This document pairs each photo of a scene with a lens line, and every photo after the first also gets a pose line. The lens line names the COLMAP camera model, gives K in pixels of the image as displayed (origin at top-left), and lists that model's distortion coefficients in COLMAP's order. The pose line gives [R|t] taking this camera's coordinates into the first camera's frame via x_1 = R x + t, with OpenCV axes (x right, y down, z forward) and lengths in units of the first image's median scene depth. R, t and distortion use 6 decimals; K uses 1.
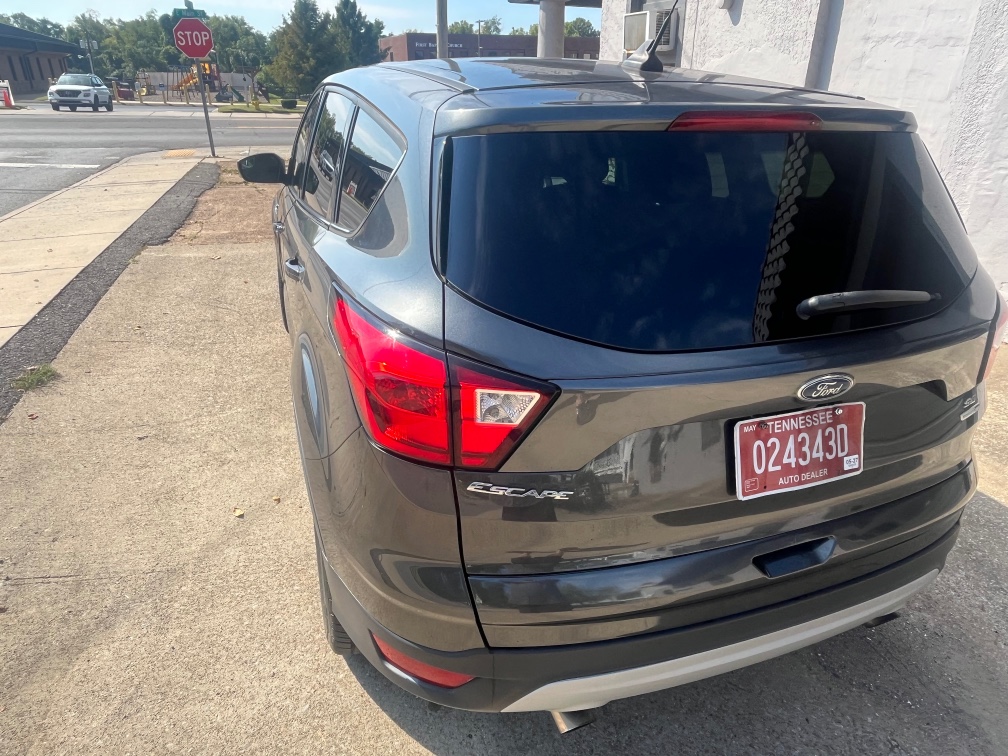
lens RADIAL K [[630.9, 0, 503.1], [0, 630.9, 376.2], [0, 0, 1]] dist [-0.004690, 0.000031]
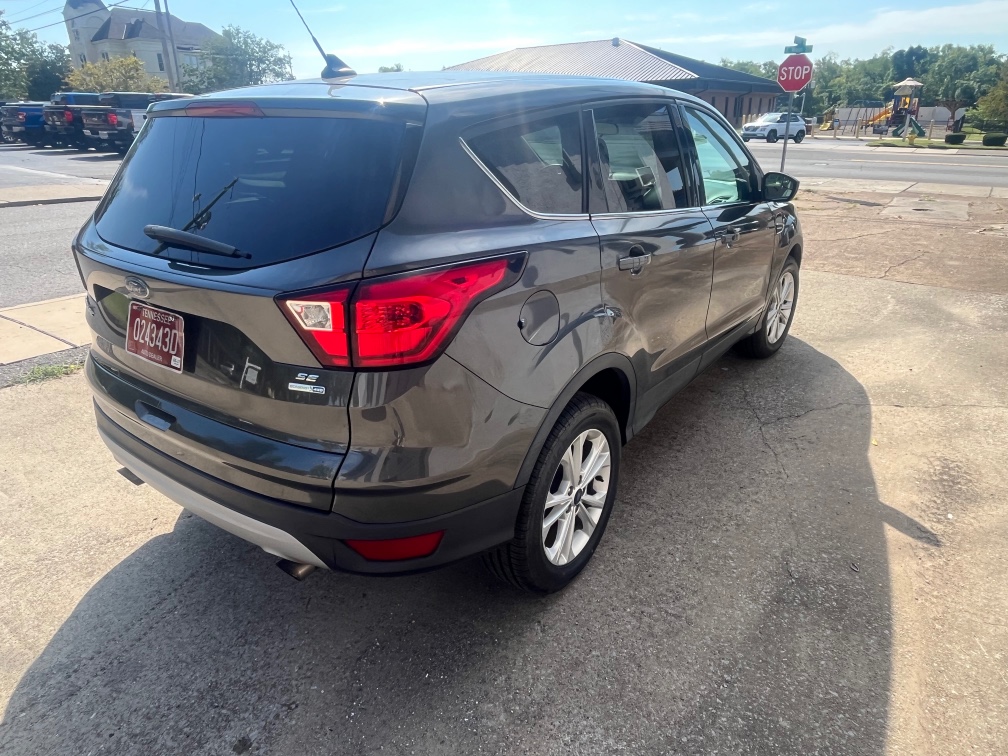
lens RADIAL K [[630.9, 0, 502.5], [0, 630.9, 377.7], [0, 0, 1]] dist [-0.004690, 0.000031]
pose [[0.576455, 0.296340, -0.761500, 1.978517], [-0.331164, 0.936683, 0.113822, -0.210900], [0.747014, 0.186568, 0.638093, 0.677562]]
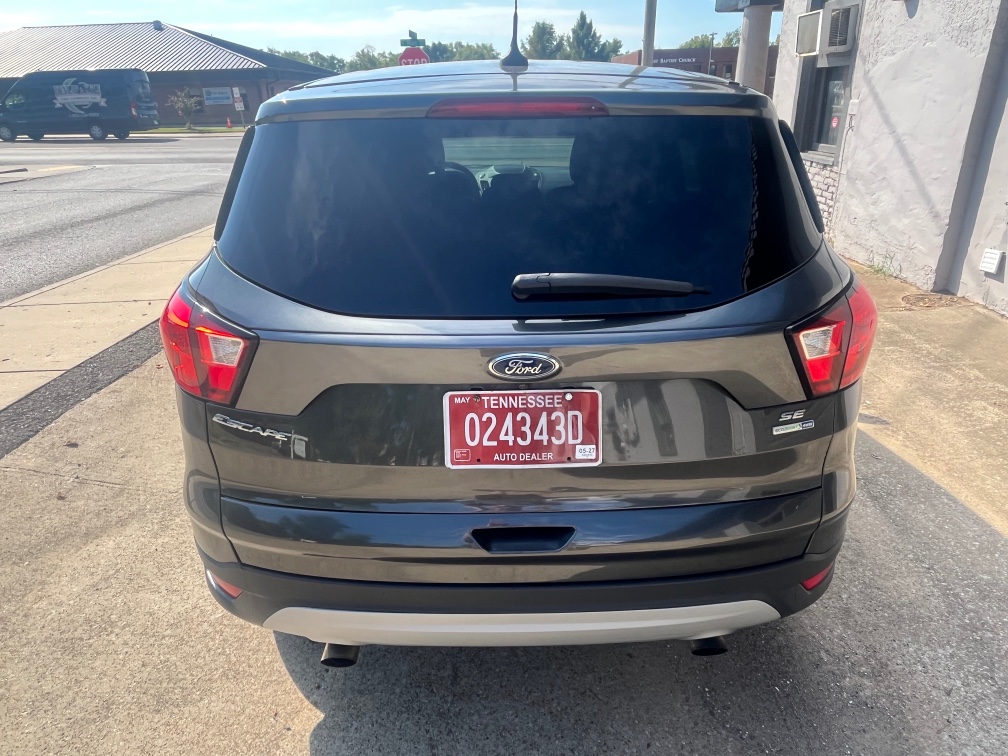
lens RADIAL K [[630.9, 0, 506.3], [0, 630.9, 380.6], [0, 0, 1]] dist [-0.004690, 0.000031]
pose [[0.945930, 0.103290, -0.307487, 0.728373], [-0.108638, 0.994081, -0.000277, 0.041003], [0.305638, 0.033667, 0.951552, 0.031157]]
